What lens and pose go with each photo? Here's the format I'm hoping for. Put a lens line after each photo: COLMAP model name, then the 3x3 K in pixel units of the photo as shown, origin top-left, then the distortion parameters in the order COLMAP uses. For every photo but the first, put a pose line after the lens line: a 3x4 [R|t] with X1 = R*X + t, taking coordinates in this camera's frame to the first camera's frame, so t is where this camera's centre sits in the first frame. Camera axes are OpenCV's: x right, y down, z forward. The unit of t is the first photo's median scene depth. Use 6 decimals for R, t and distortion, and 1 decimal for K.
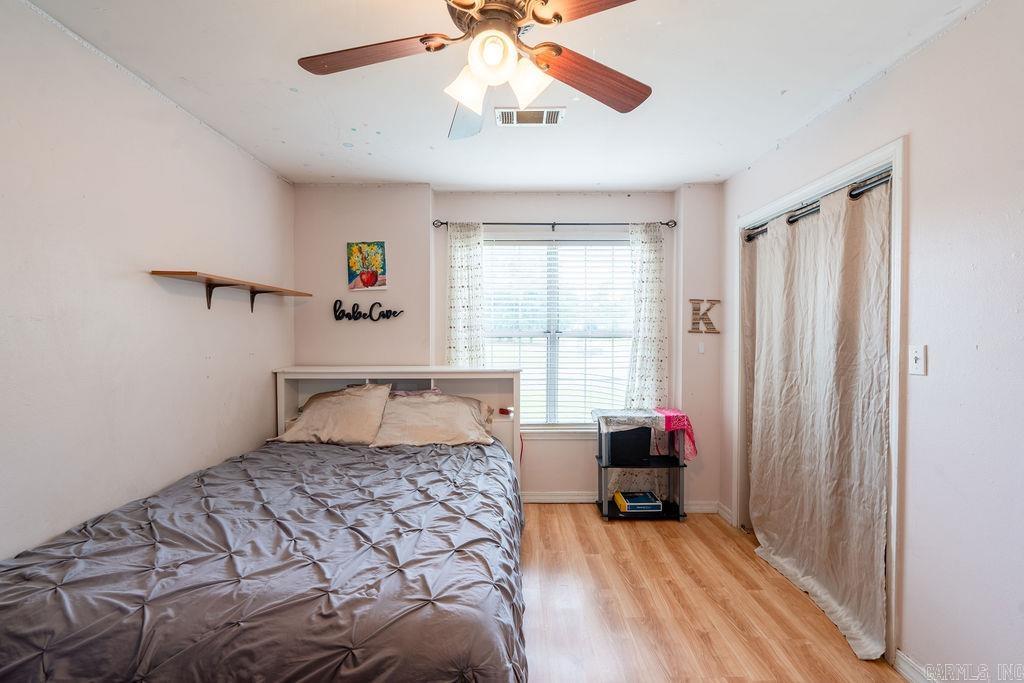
lens RADIAL K [[459.6, 0, 512.3], [0, 459.6, 343.0], [0, 0, 1]] dist [-0.007743, 0.002332]
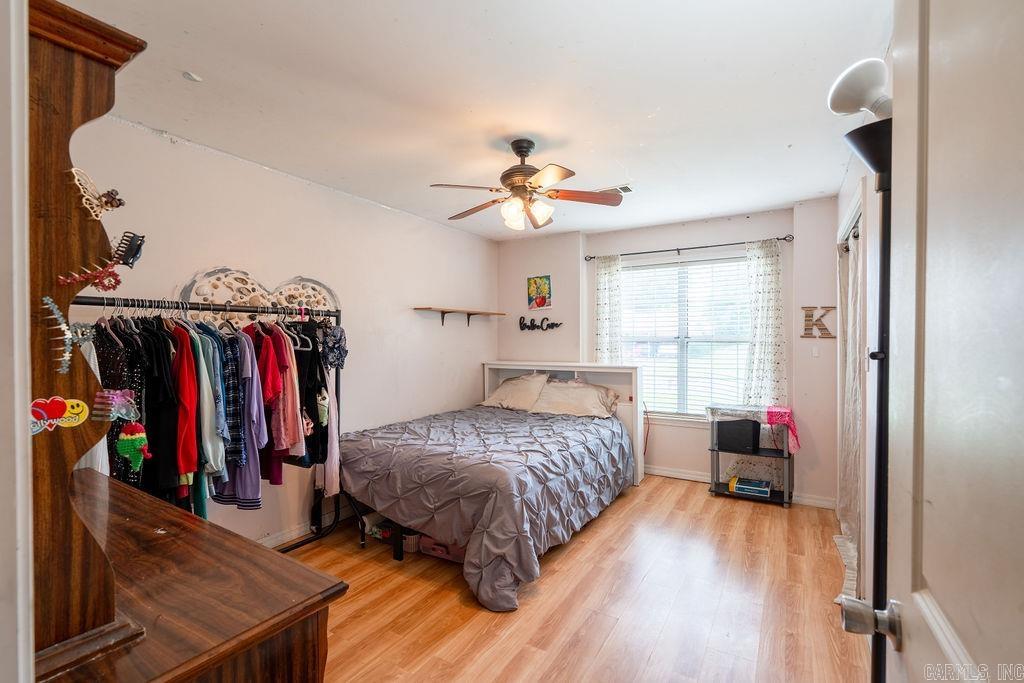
lens RADIAL K [[459.6, 0, 510.0], [0, 459.6, 342.6], [0, 0, 1]] dist [-0.007743, 0.002332]
pose [[0.850577, 0.001239, -0.525848, 0.371707], [-0.007458, 0.999925, -0.009707, 0.005005], [0.525797, 0.012179, 0.850523, -0.288473]]
